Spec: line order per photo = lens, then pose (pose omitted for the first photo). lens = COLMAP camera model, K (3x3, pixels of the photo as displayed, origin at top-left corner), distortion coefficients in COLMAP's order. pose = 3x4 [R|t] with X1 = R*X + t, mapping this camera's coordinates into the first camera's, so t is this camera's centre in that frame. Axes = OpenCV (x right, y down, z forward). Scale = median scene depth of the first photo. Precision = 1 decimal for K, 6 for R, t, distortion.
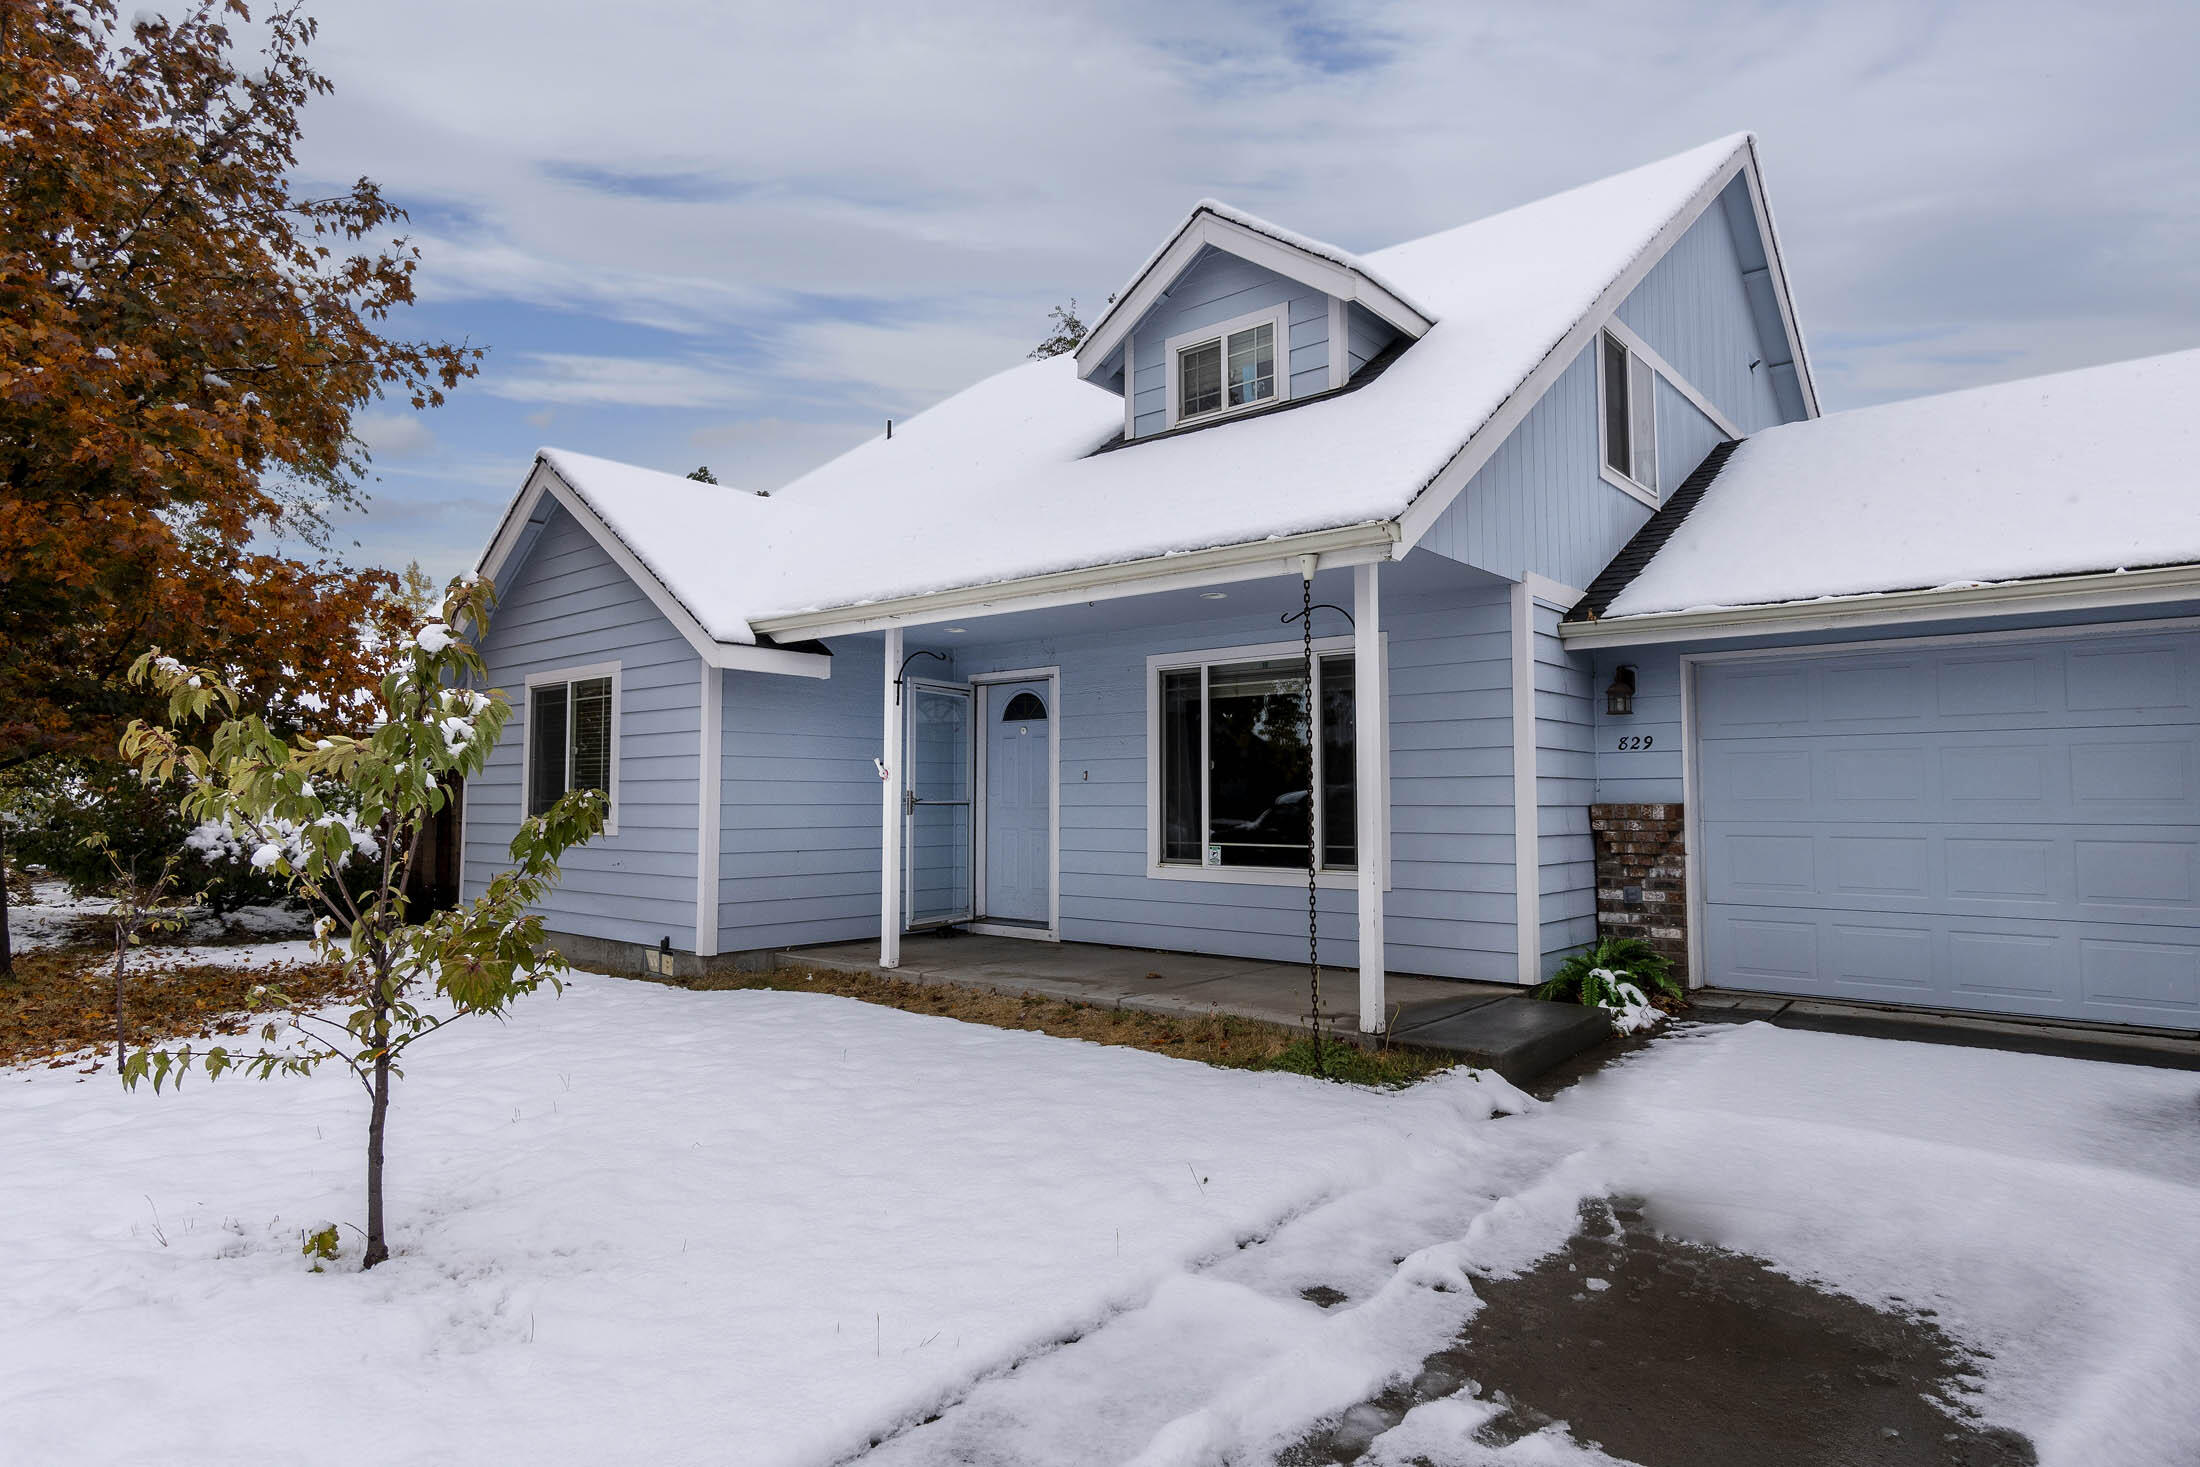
lens RADIAL K [[1218.8, 0, 1098.4], [0, 1218.8, 743.0], [0, 0, 1]] dist [-0.000447, -0.000162]
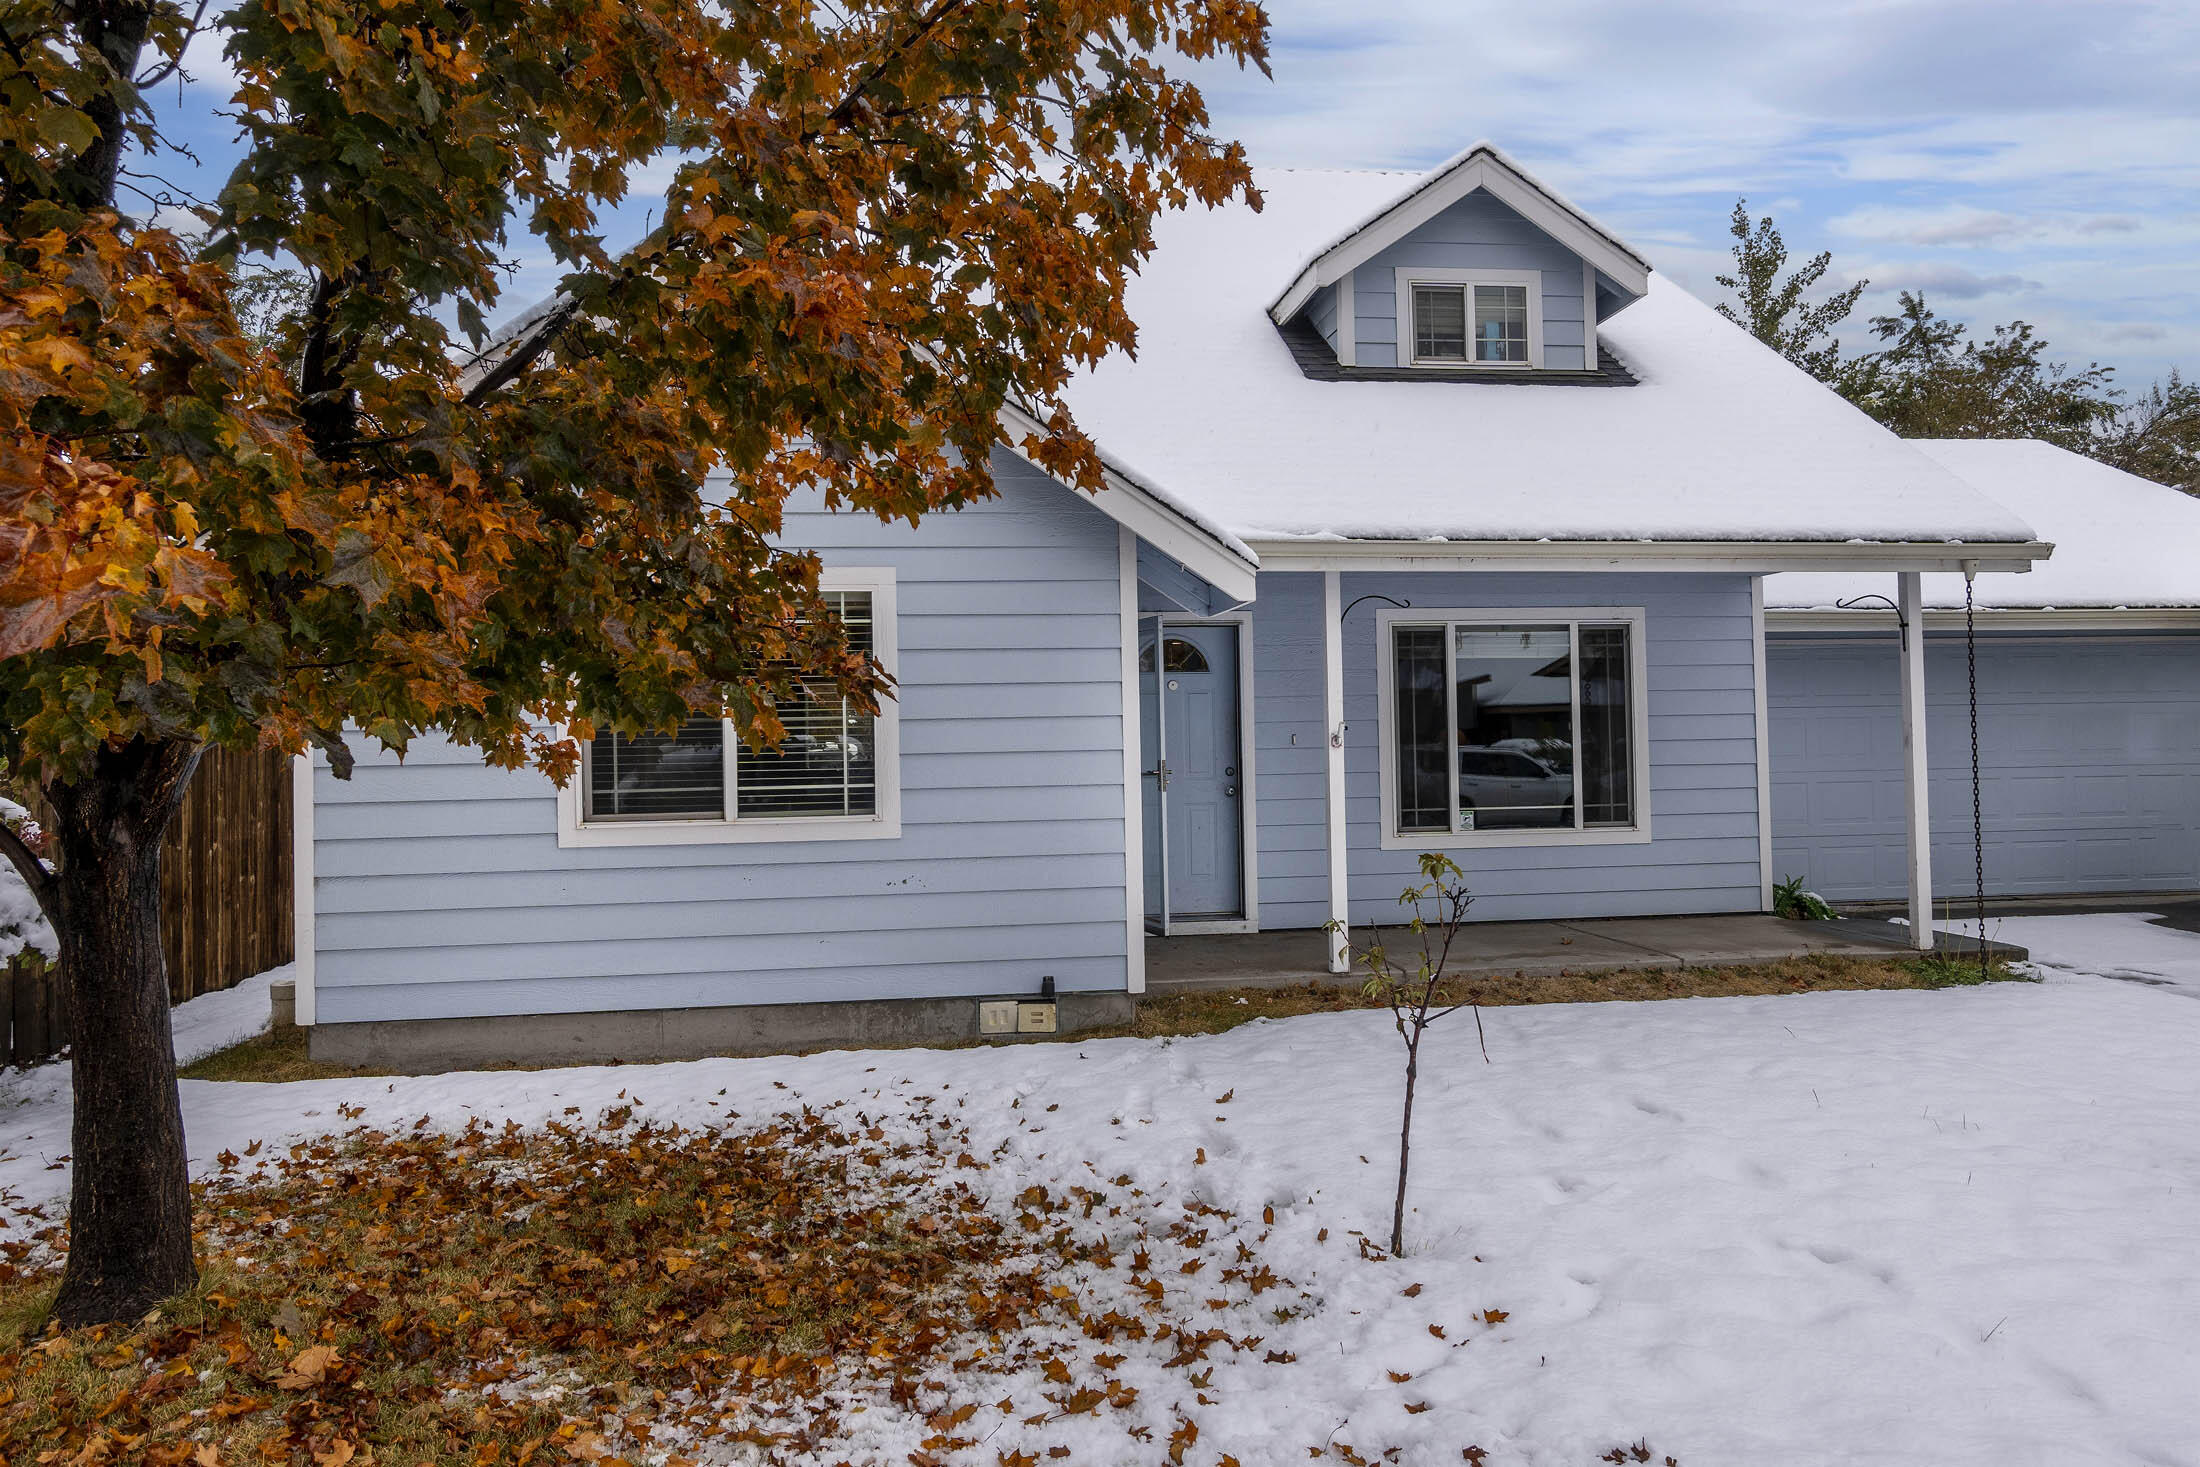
lens RADIAL K [[1486.8, 0, 1099.2], [0, 1486.8, 722.2], [0, 0, 1]] dist [0.003407, 0.001124]
pose [[0.665899, 0.000599, 0.746041, -0.981238], [-0.021562, 0.999597, 0.018442, -0.002232], [-0.745730, -0.028367, 0.665644, 0.428385]]
